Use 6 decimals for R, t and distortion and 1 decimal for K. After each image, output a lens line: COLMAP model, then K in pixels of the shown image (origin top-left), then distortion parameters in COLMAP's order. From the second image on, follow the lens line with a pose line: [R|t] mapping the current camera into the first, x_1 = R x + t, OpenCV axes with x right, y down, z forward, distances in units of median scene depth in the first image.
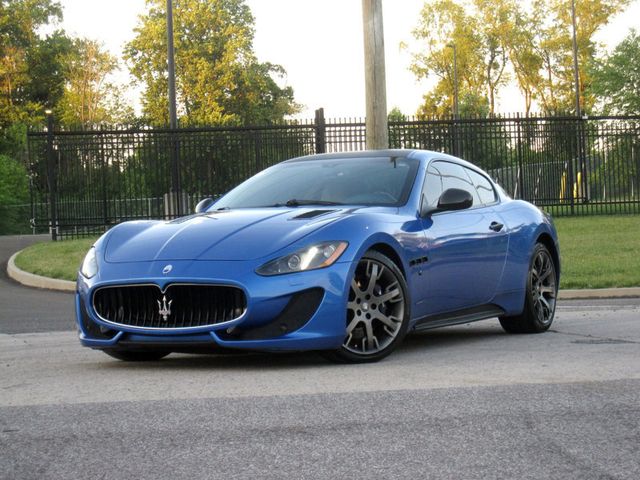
lens RADIAL K [[1557.2, 0, 320.0], [0, 1557.2, 240.0], [0, 0, 1]] dist [-0.011250, 0.530161]
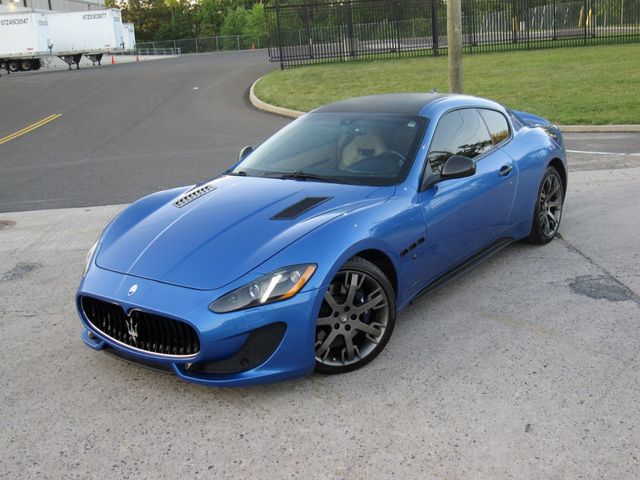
lens RADIAL K [[720.7, 0, 320.0], [0, 720.7, 240.0], [0, 0, 1]] dist [-0.014020, -0.022875]
pose [[0.982890, 0.010779, -0.183878, 0.094983], [0.039643, 0.962512, 0.268325, -0.122706], [0.179877, -0.271023, 0.945616, 0.588045]]
